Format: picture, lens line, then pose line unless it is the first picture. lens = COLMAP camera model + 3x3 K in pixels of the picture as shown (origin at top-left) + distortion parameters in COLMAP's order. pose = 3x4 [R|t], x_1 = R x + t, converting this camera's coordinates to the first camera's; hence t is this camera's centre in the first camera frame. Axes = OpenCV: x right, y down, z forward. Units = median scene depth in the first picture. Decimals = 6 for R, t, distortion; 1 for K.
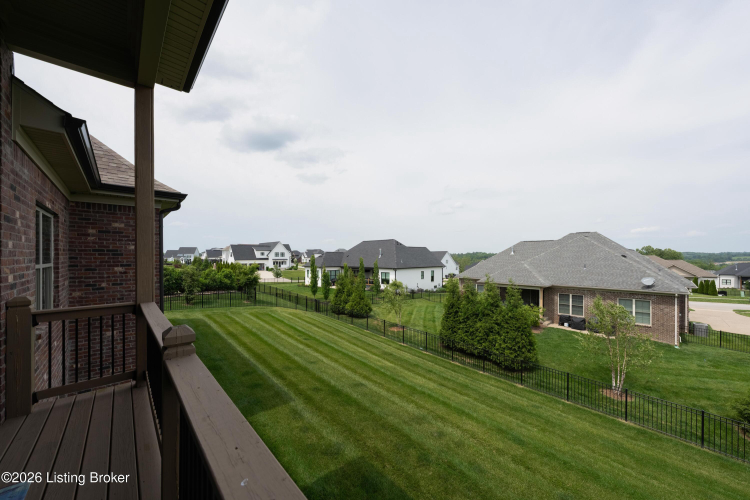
lens RADIAL K [[274.9, 0, 374.8], [0, 274.9, 256.8], [0, 0, 1]] dist [0.003883, 0.000269]
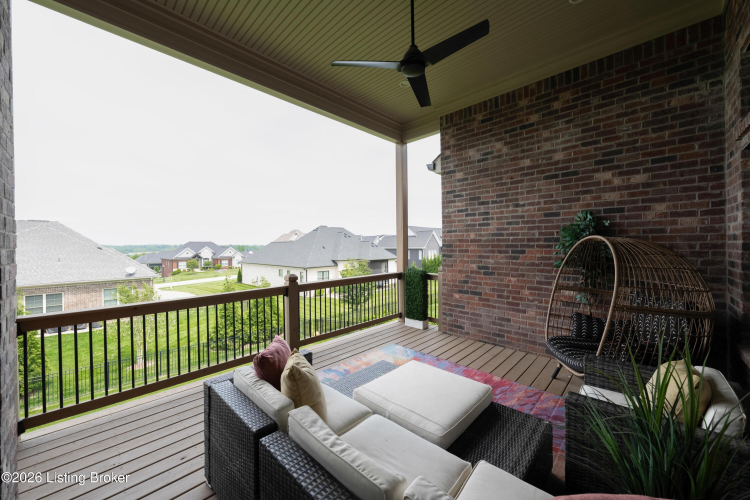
lens RADIAL K [[280.3, 0, 374.8], [0, 280.3, 248.7], [0, 0, 1]] dist [0.000506, 0.000025]
pose [[-0.067143, -0.007743, 0.997713, -1.293942], [0.009066, 0.999924, 0.008370, -0.002650], [-0.997702, 0.009607, -0.067067, 0.307403]]
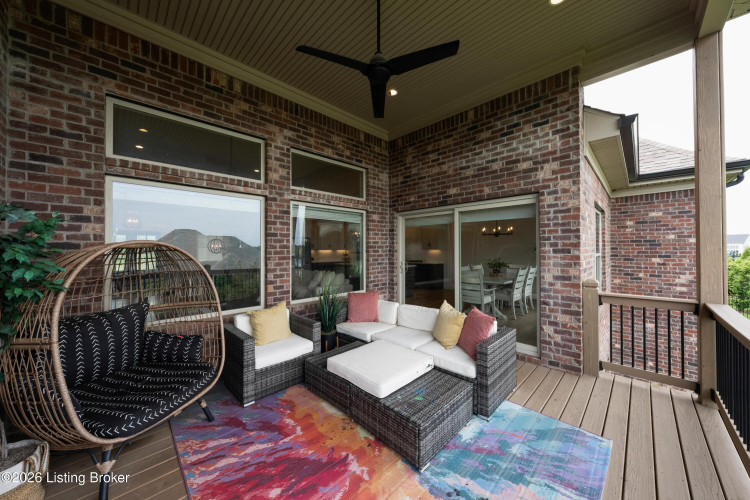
lens RADIAL K [[258.8, 0, 374.8], [0, 258.8, 248.3], [0, 0, 1]] dist [-0.003032, -0.000027]
pose [[0.035052, -0.001726, -0.999384, -0.070942], [0.003175, 0.999994, -0.001616, 0.001771], [0.999380, -0.003116, 0.035057, -0.003259]]
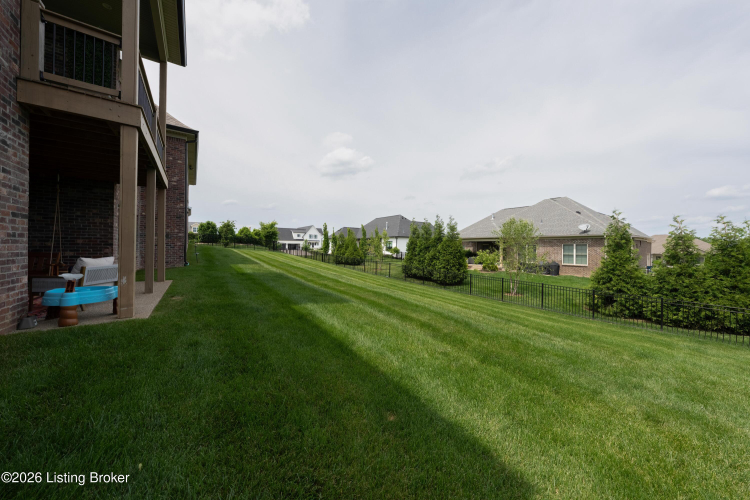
lens RADIAL K [[258.8, 0, 380.0], [0, 258.8, 250.9], [0, 0, 1]] dist [-0.003032, -0.000027]
pose [[0.992210, 0.011796, -0.124017, 1.406459], [-0.012652, 0.999901, -0.006121, 1.088562], [0.123933, 0.007643, 0.992261, -1.006605]]
